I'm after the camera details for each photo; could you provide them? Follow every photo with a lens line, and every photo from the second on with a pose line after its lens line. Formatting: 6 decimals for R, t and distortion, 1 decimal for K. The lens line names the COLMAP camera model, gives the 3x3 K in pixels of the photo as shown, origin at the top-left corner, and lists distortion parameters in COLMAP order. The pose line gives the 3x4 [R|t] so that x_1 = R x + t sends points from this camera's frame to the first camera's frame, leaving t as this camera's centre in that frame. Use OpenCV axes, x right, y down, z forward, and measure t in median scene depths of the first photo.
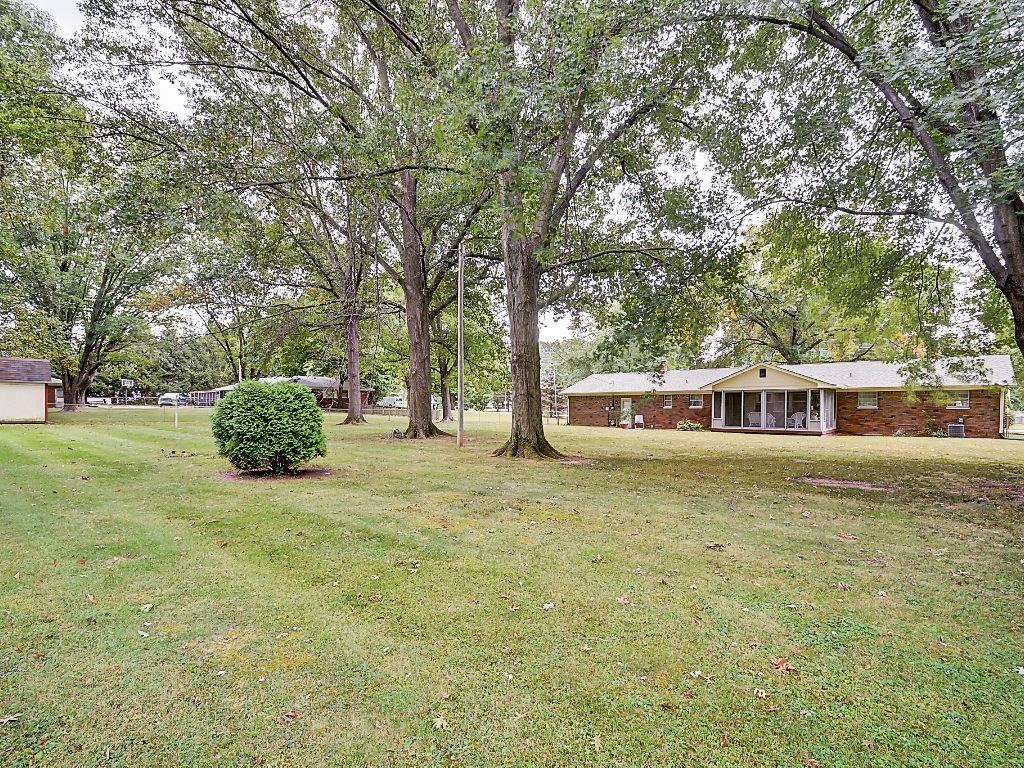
lens RADIAL K [[519.7, 0, 509.9], [0, 519.7, 393.4], [0, 0, 1]] dist [0.000333, -0.009130]
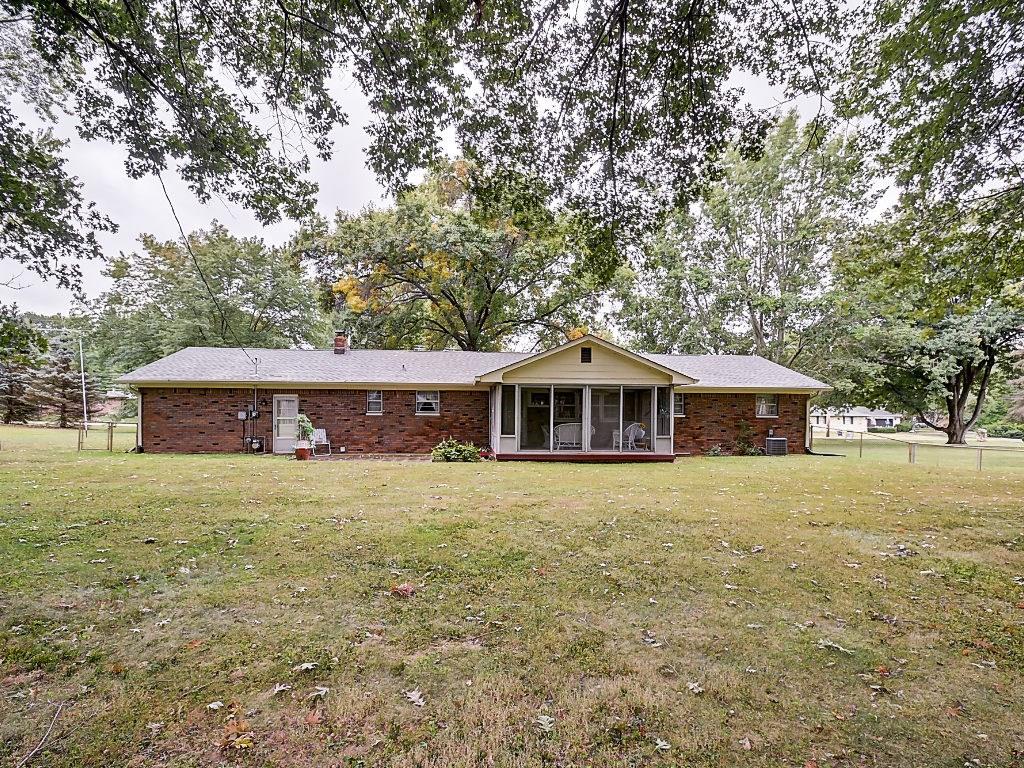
lens RADIAL K [[519.7, 0, 509.9], [0, 519.7, 393.4], [0, 0, 1]] dist [0.000333, -0.009130]
pose [[0.687134, 0.031790, 0.725835, 0.012073], [-0.025742, 0.999480, -0.019406, 0.016014], [-0.726074, -0.005350, 0.687595, 0.653327]]
